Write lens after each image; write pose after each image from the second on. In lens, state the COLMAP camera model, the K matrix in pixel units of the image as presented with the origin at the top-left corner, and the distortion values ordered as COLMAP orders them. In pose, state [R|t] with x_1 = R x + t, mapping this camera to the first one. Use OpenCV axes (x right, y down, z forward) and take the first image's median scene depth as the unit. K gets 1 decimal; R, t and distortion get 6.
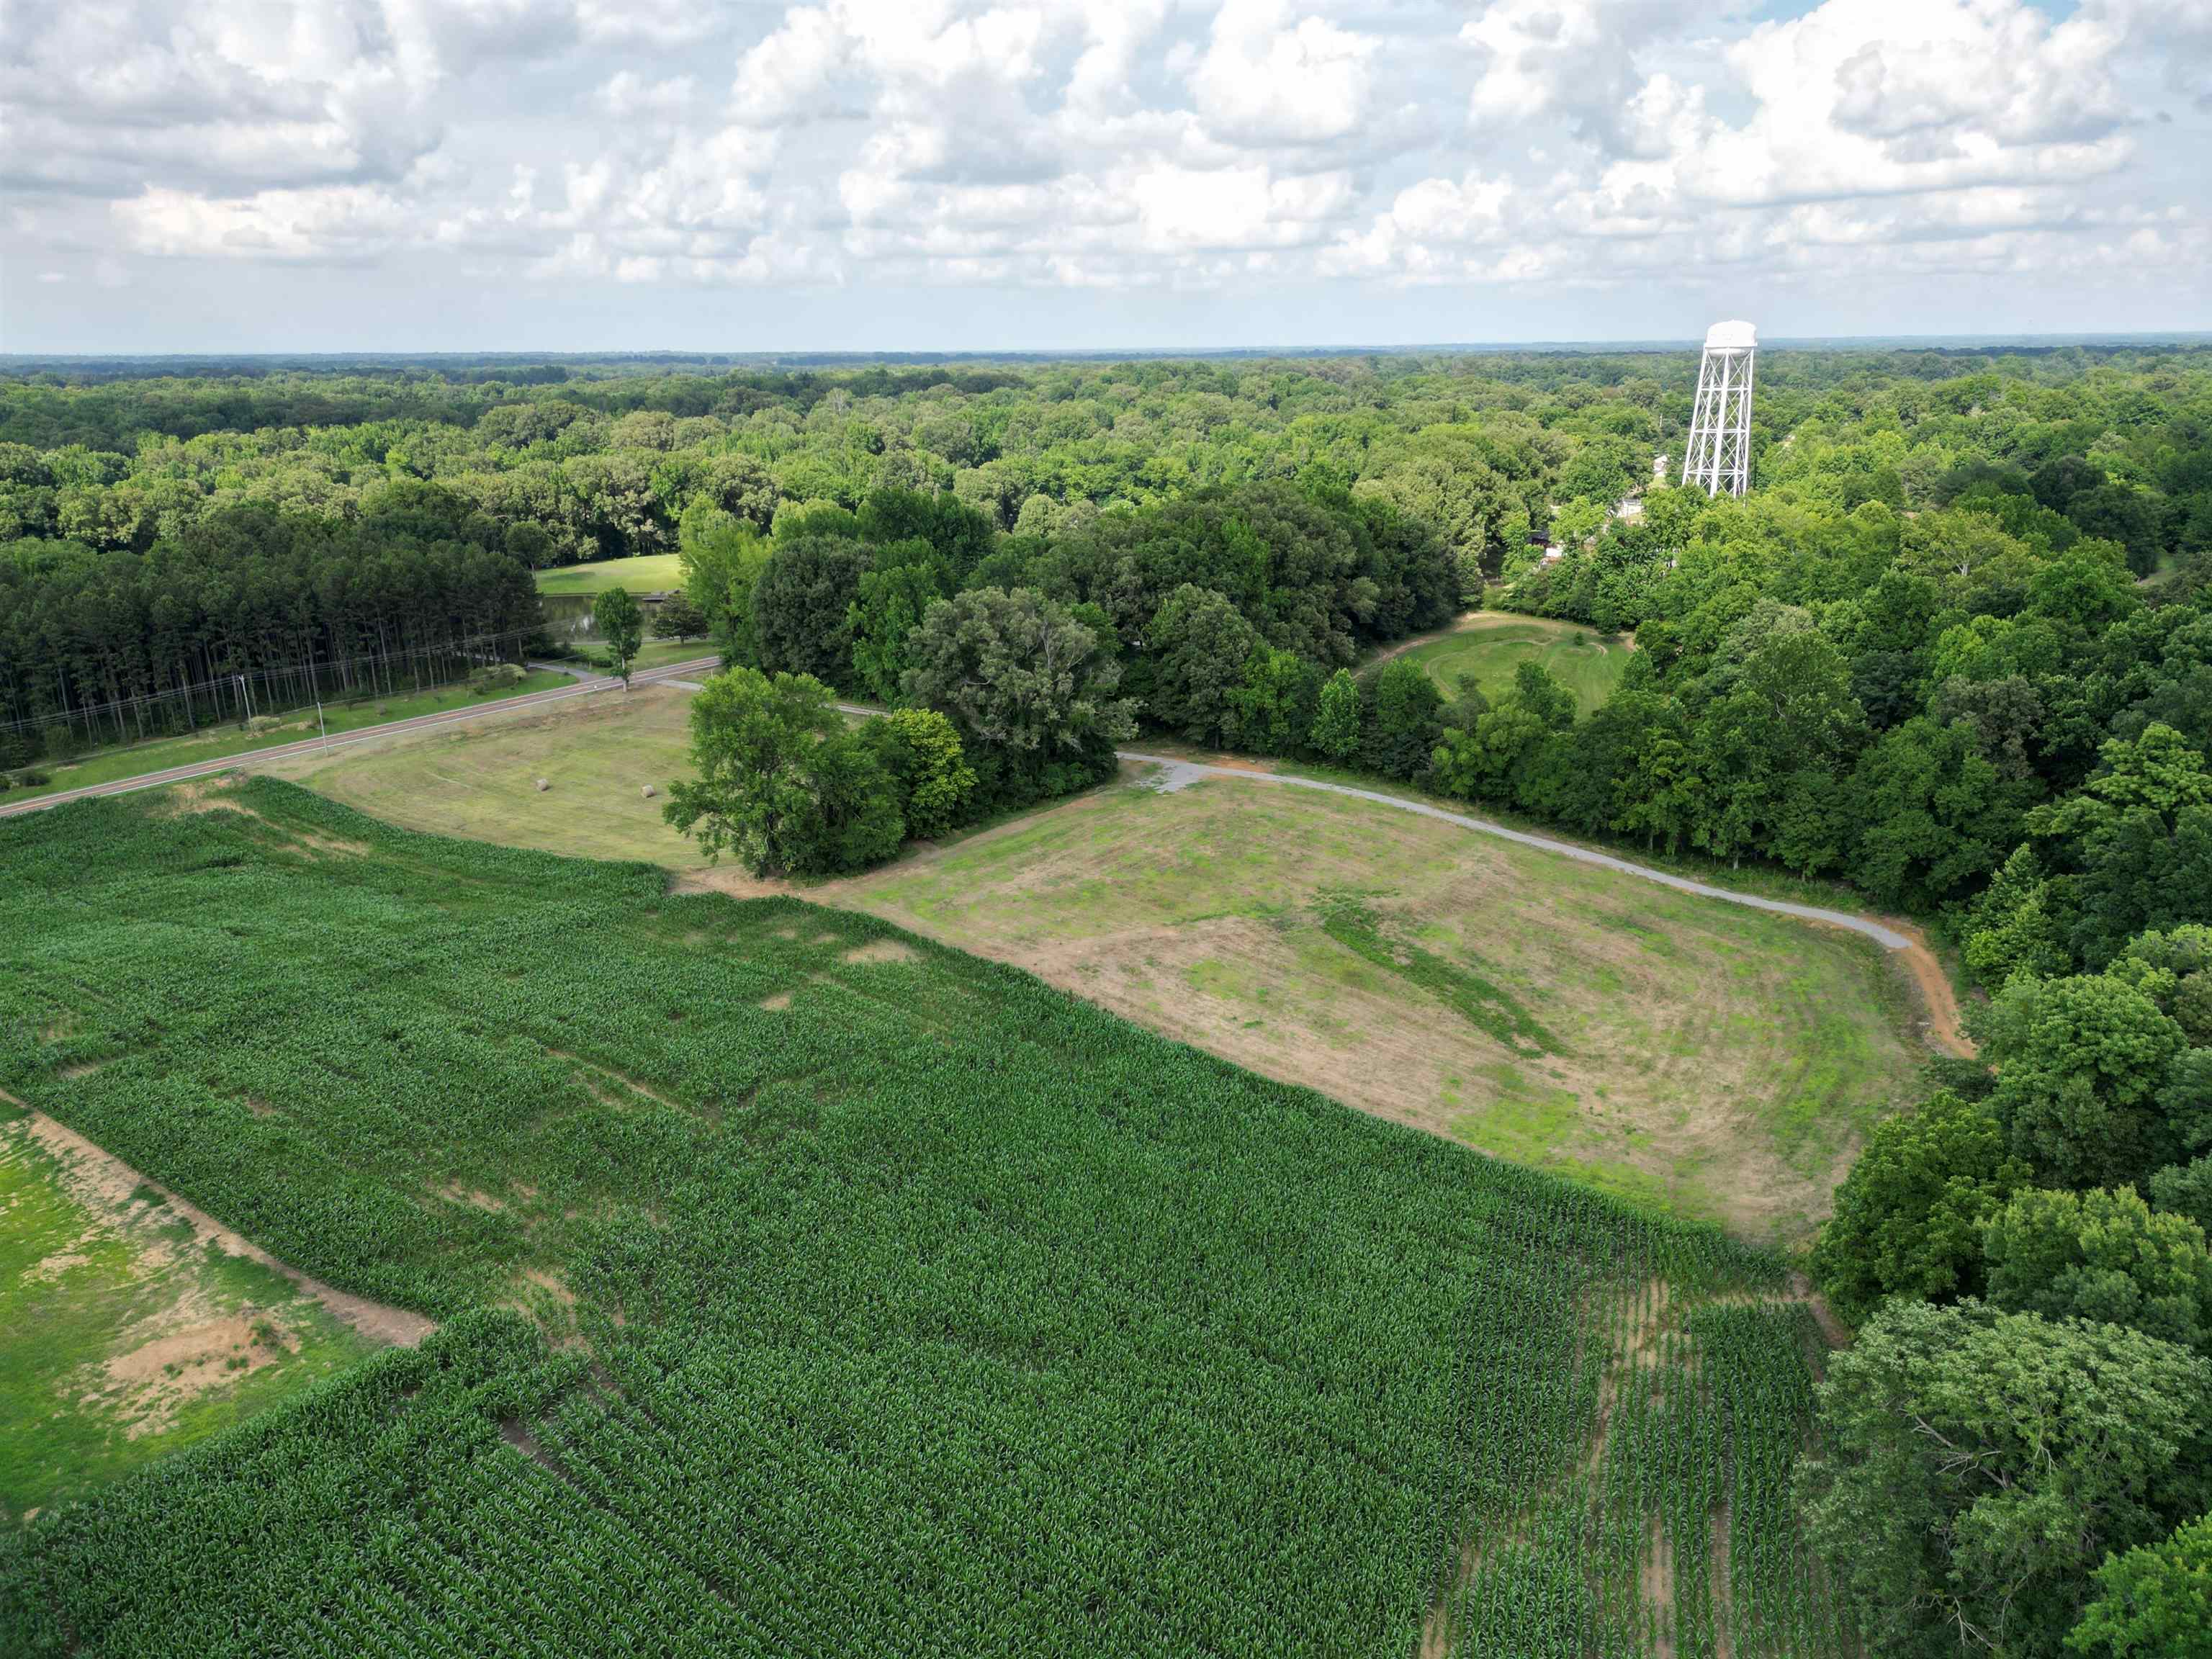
lens RADIAL K [[1538.5, 0, 1105.3], [0, 1538.5, 836.2], [0, 0, 1]] dist [0.067350, -0.064508]
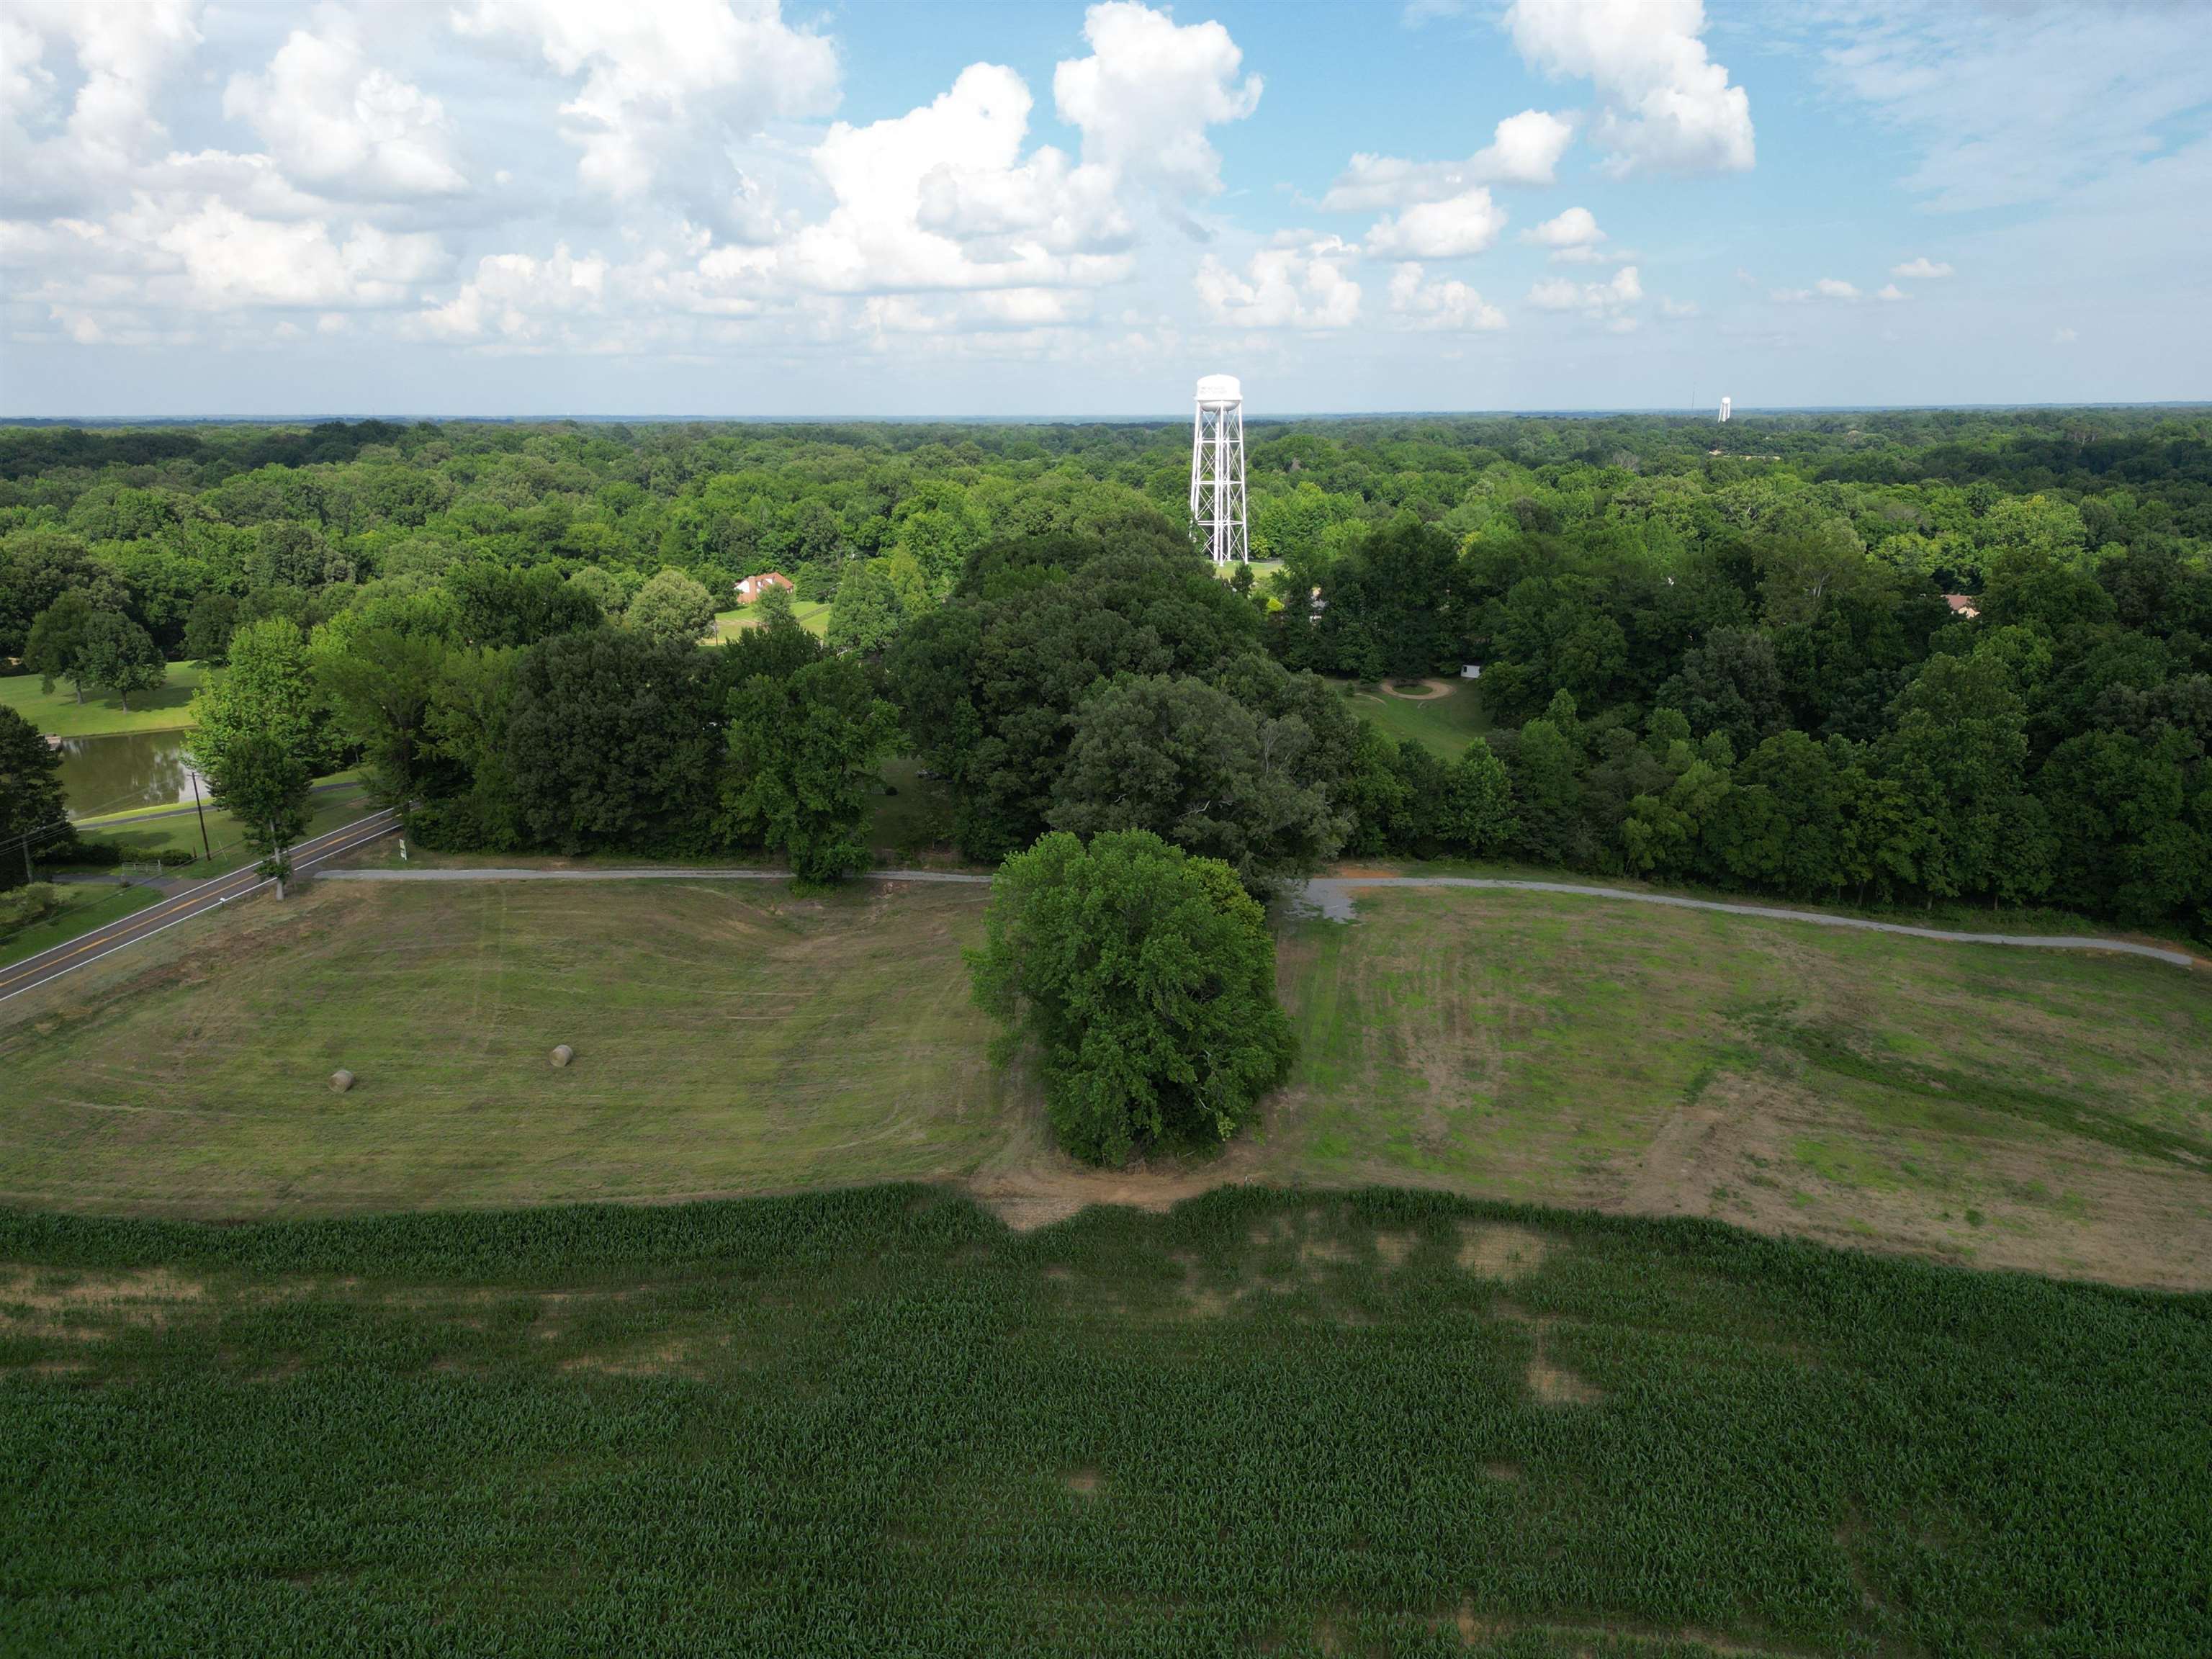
lens RADIAL K [[1541.0, 0, 1107.9], [0, 1541.0, 834.5], [0, 0, 1]] dist [0.075397, -0.072517]
pose [[0.857216, -0.130205, 0.498224, -0.524010], [0.153204, 0.988180, -0.005345, -0.102012], [-0.491639, 0.080912, 0.867032, 0.459120]]
